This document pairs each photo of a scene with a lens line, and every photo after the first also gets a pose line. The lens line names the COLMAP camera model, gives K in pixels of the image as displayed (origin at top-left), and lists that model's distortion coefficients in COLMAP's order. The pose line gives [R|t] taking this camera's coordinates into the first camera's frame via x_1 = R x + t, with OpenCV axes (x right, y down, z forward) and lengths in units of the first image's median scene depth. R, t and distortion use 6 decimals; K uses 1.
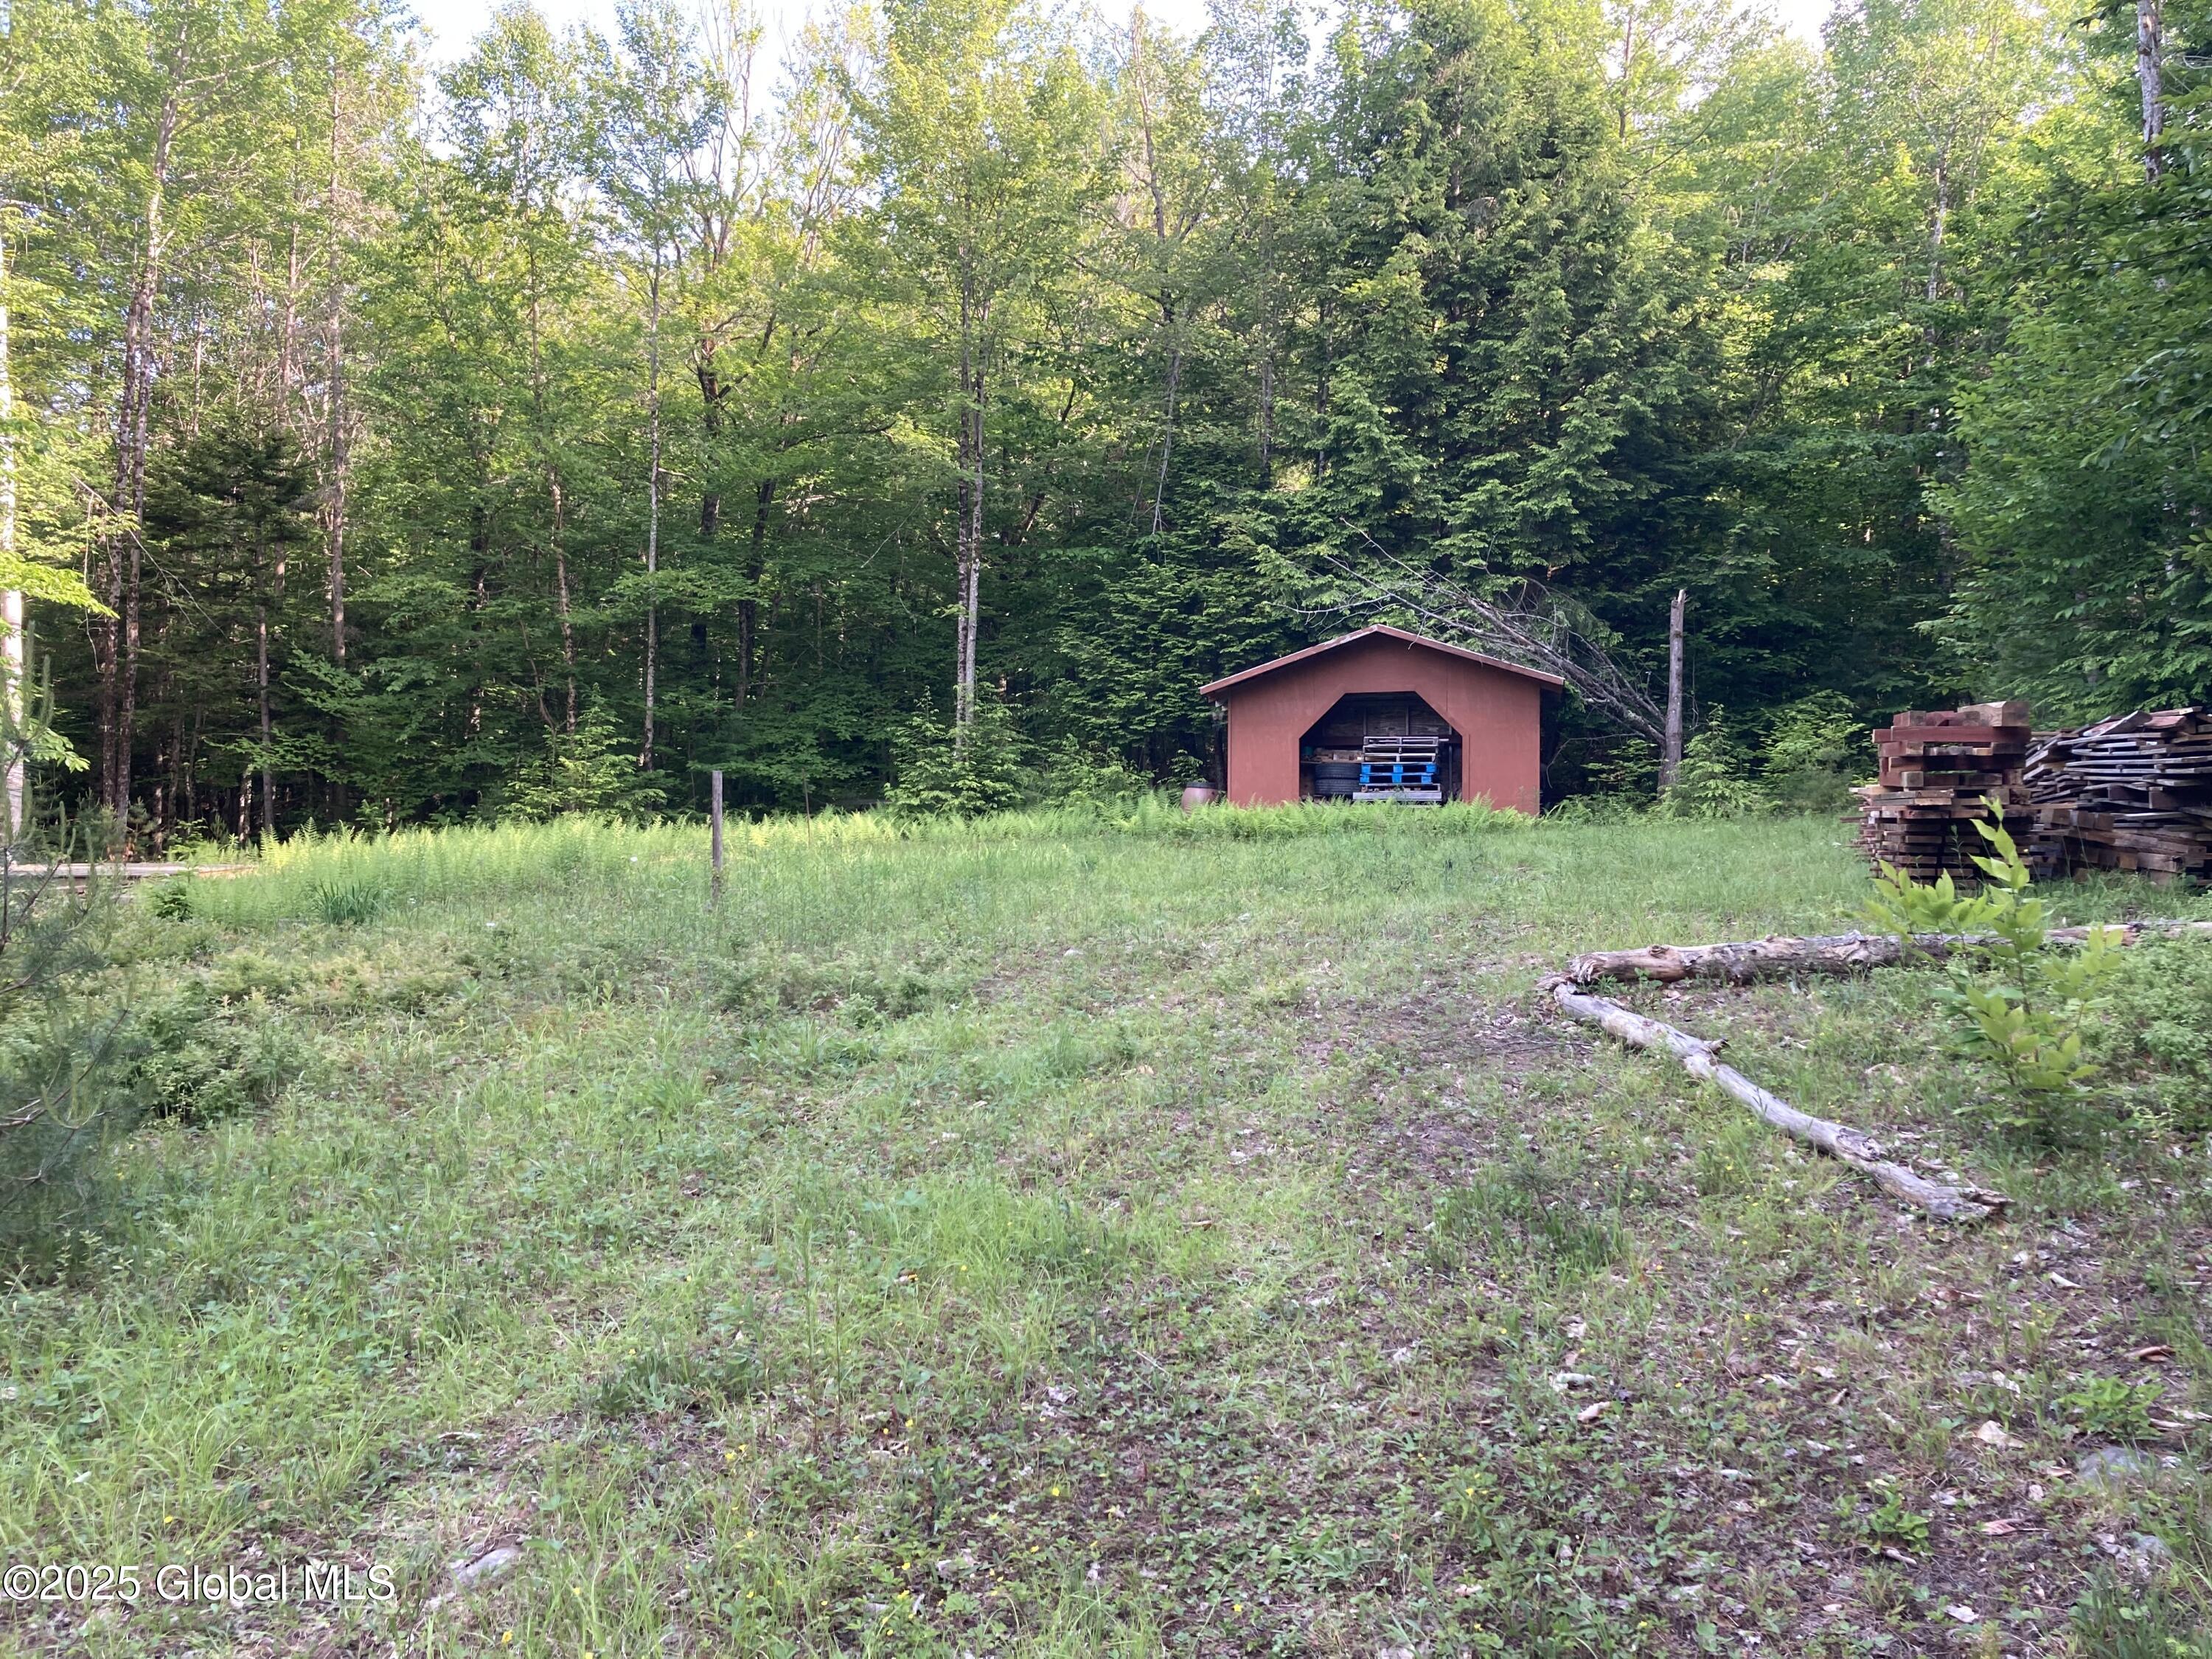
lens RADIAL K [[2048.2, 0, 1068.1], [0, 2048.2, 863.2], [0, 0, 1]] dist [0.211059, -0.766473]
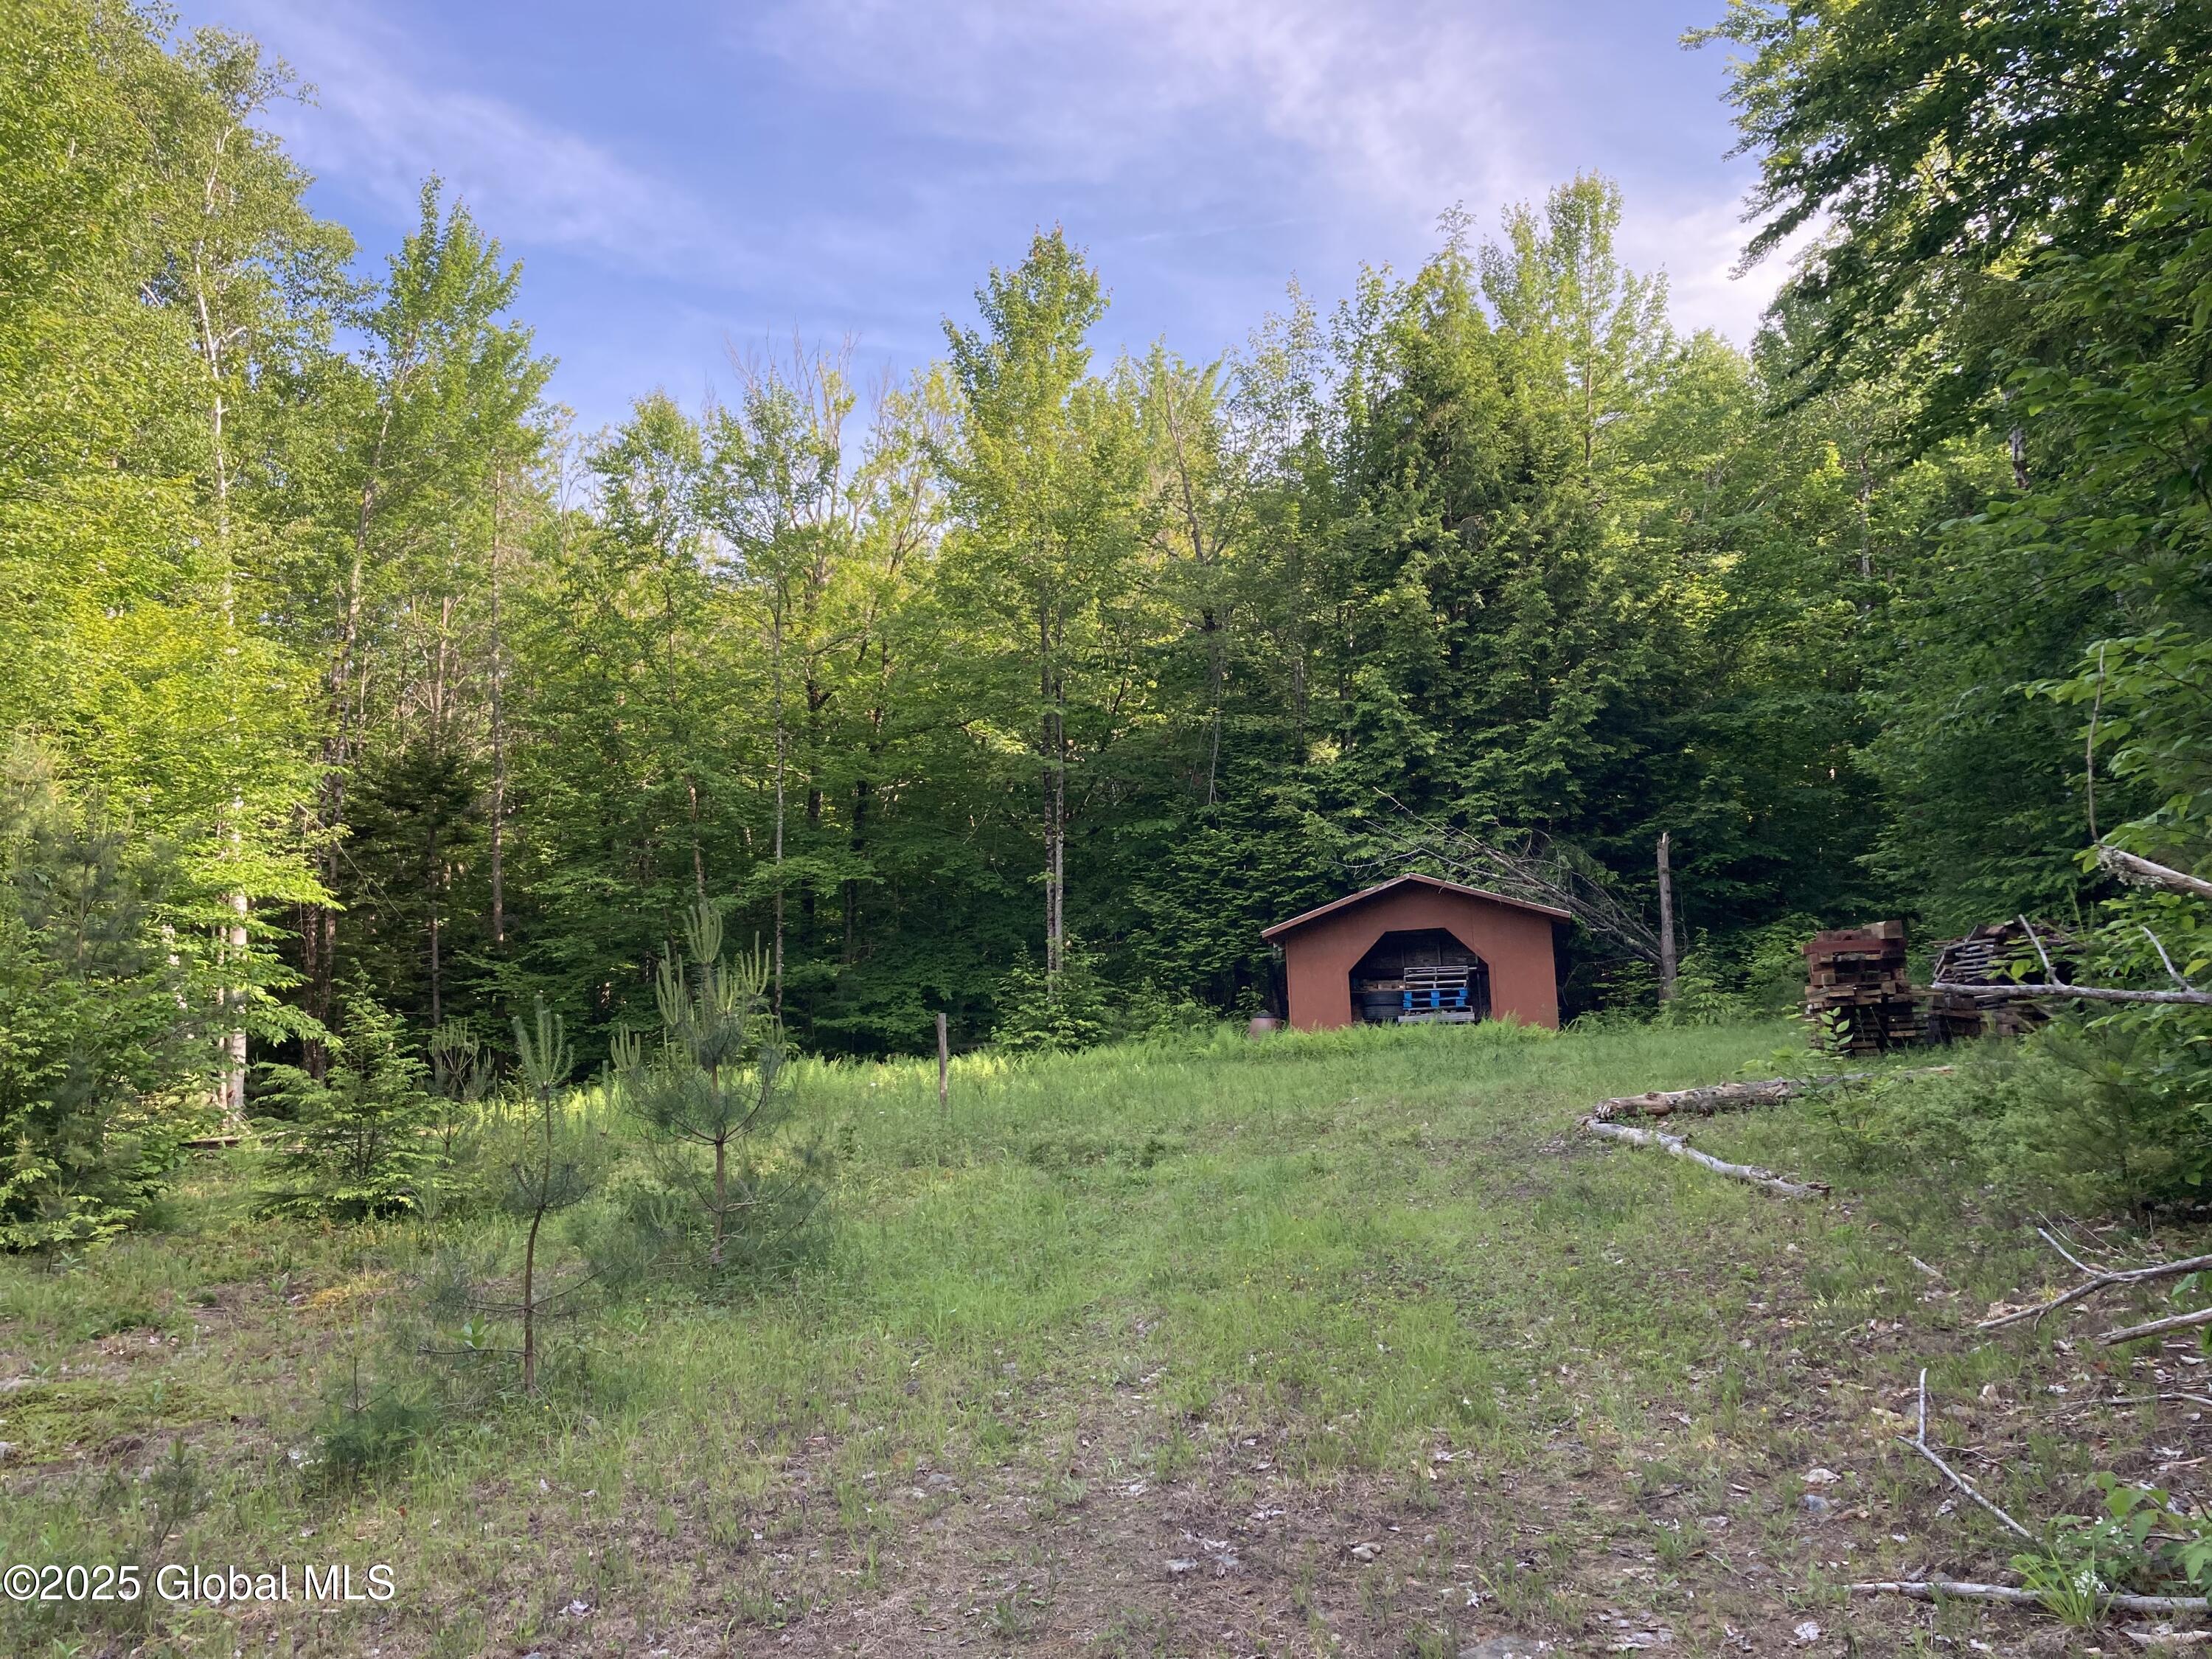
lens RADIAL K [[2048.2, 0, 1068.1], [0, 2048.2, 863.2], [0, 0, 1]] dist [0.211059, -0.766473]
pose [[0.998965, -0.045464, -0.001067, -0.042067], [0.045005, 0.991712, -0.120339, 0.011368], [0.006529, 0.120166, 0.992732, -0.167743]]
